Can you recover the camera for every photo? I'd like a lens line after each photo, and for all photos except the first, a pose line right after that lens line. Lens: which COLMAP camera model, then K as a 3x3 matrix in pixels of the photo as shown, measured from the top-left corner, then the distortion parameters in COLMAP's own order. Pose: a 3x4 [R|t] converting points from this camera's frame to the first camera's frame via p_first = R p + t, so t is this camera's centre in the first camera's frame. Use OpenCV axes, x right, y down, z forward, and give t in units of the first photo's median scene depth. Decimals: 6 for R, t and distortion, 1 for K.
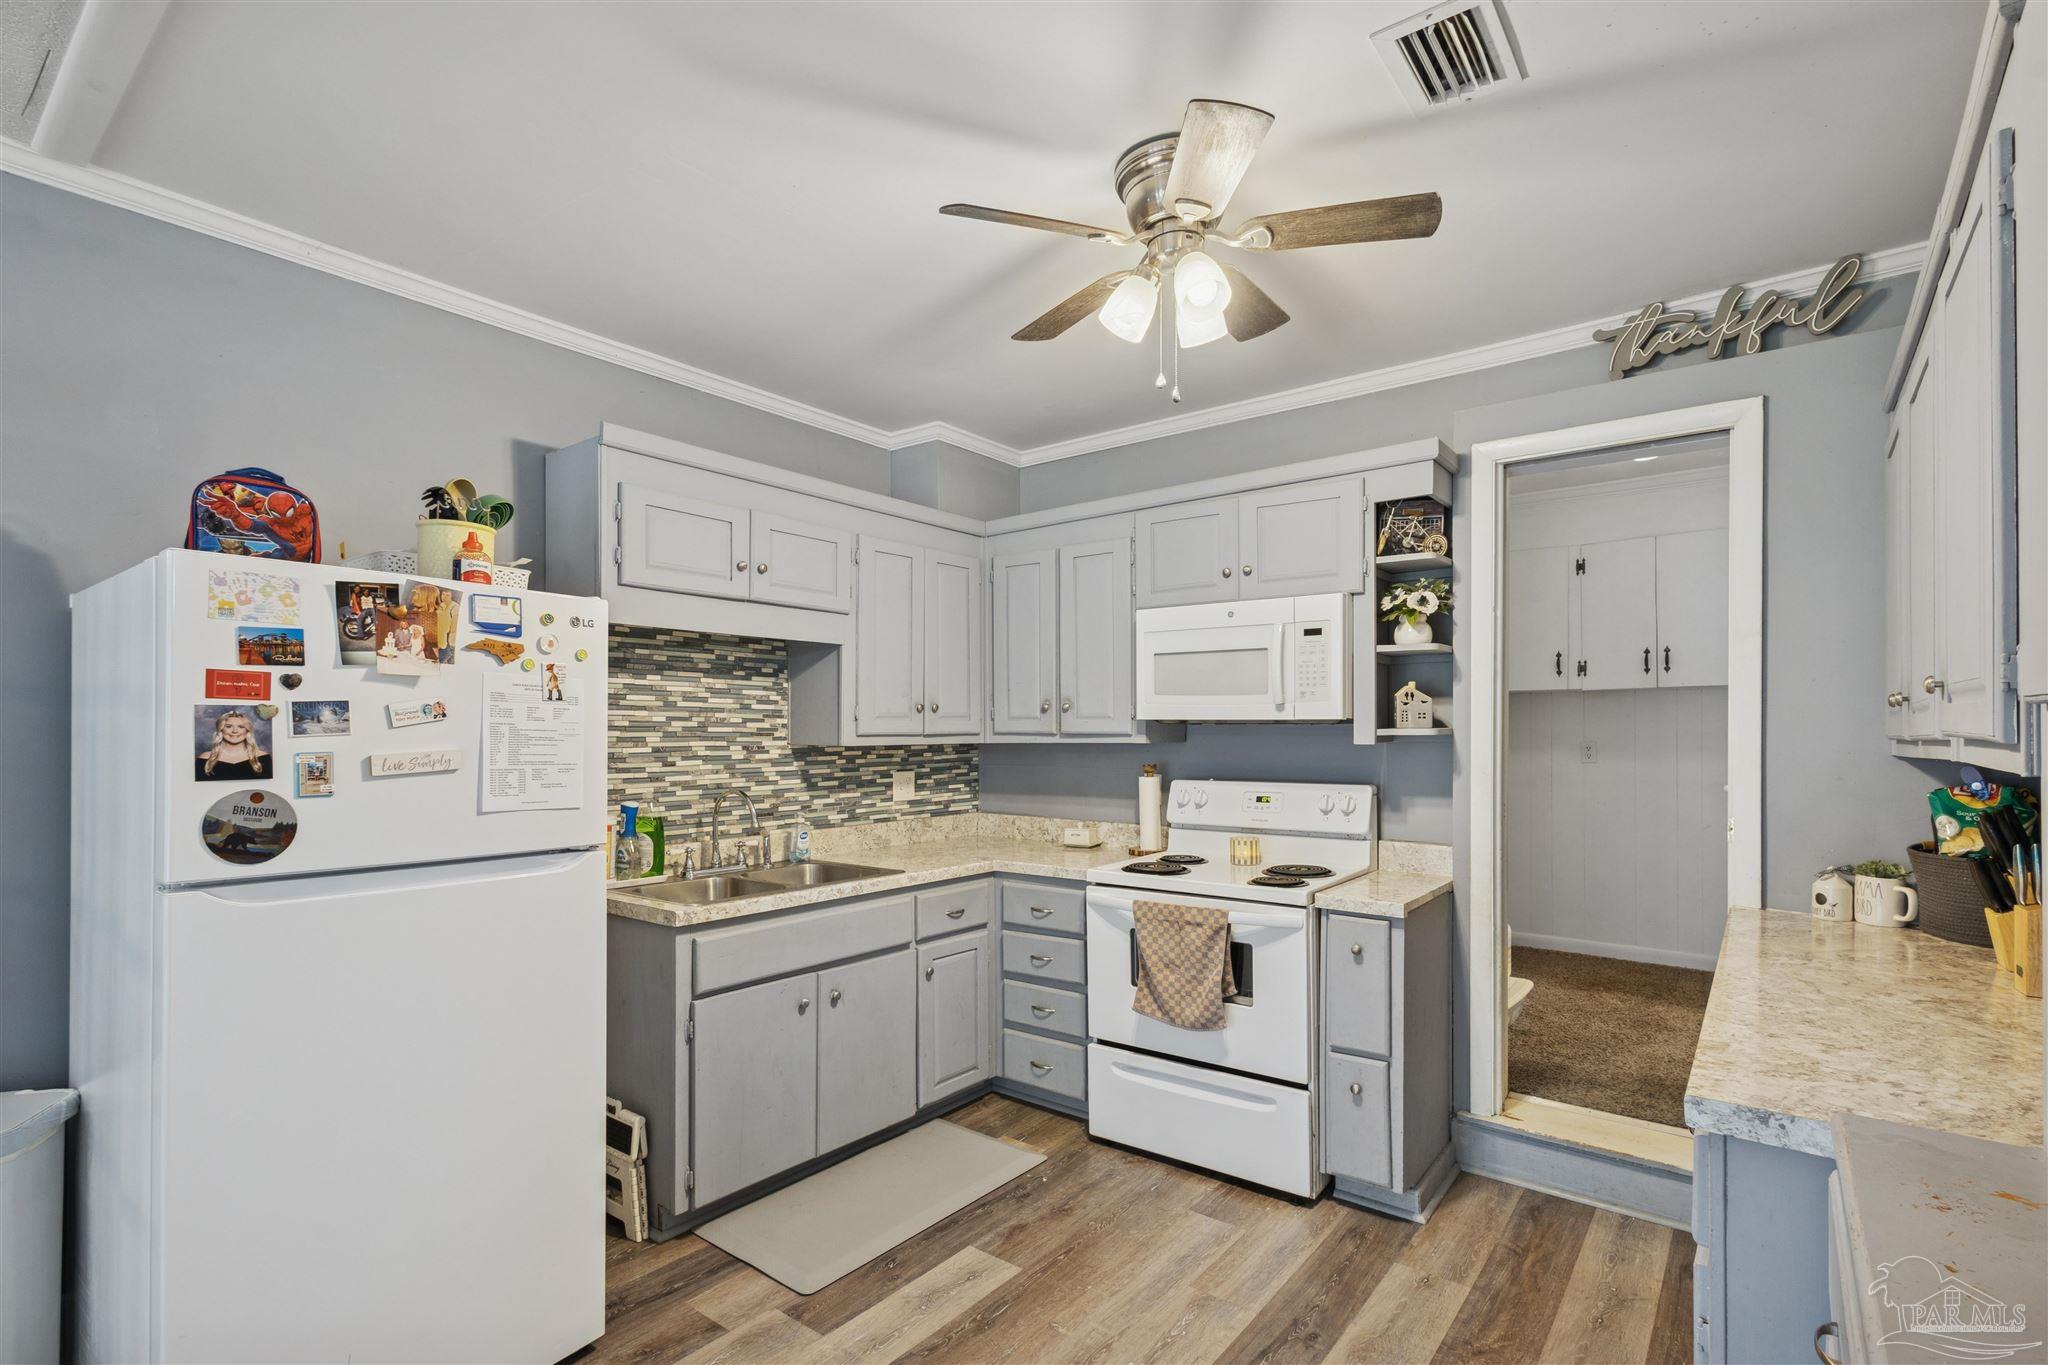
lens RADIAL K [[963.4, 0, 1014.0], [0, 963.4, 732.2], [0, 0, 1]] dist [-0.001705, -0.000067]
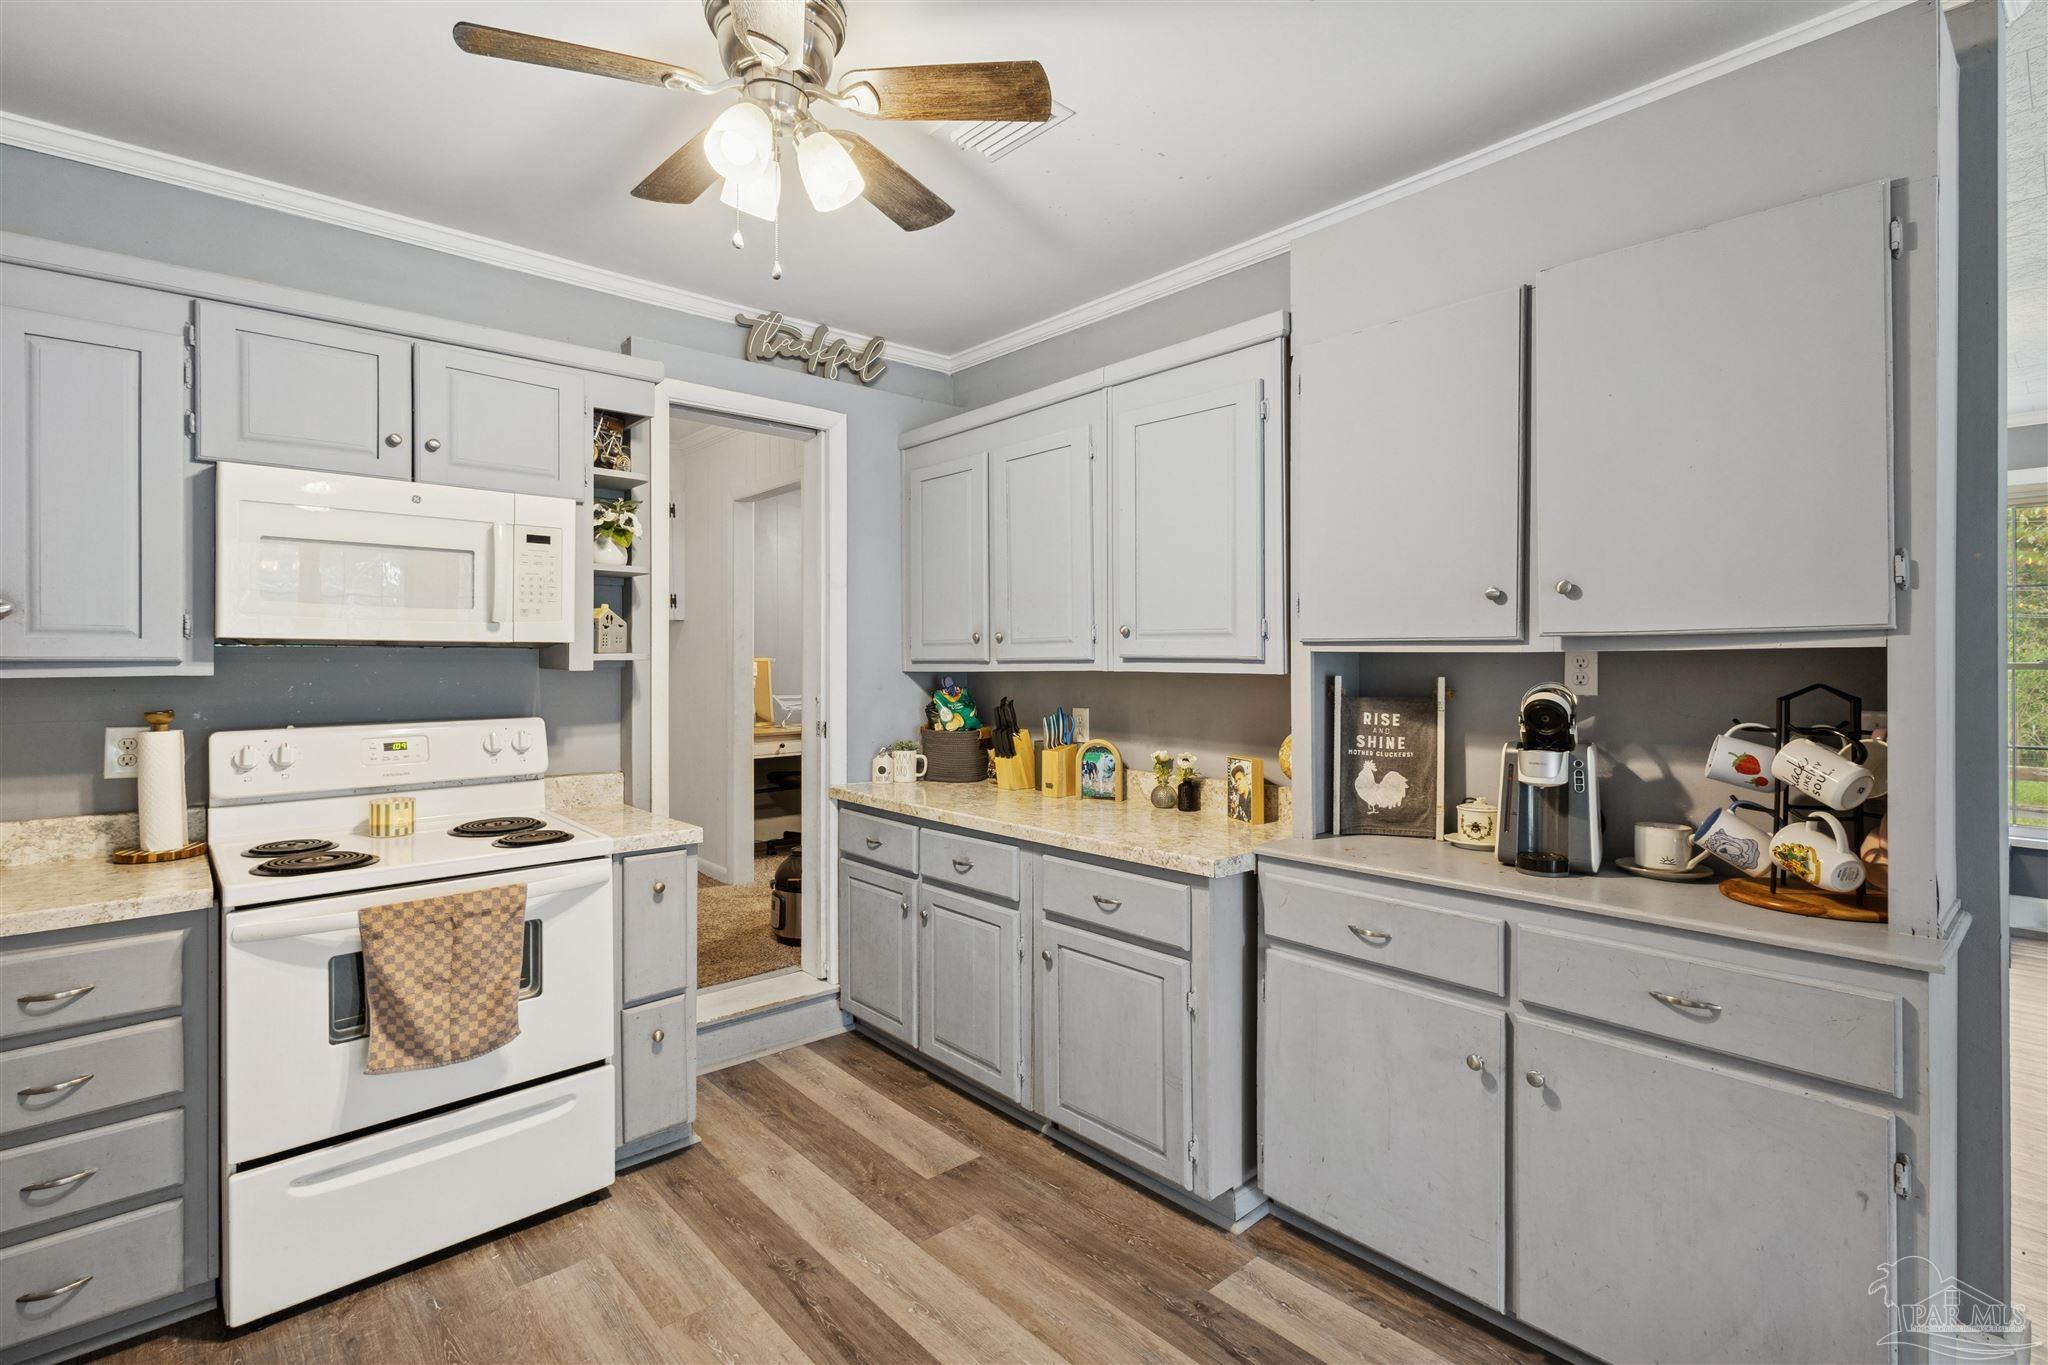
lens RADIAL K [[943.1, 0, 1033.1], [0, 943.1, 660.2], [0, 0, 1]] dist [-0.000285, -0.000405]
pose [[0.161157, -0.002455, 0.986926, -0.461213], [0.003460, 0.999992, 0.001923, 0.002845], [-0.986923, 0.003105, 0.161164, 0.455909]]
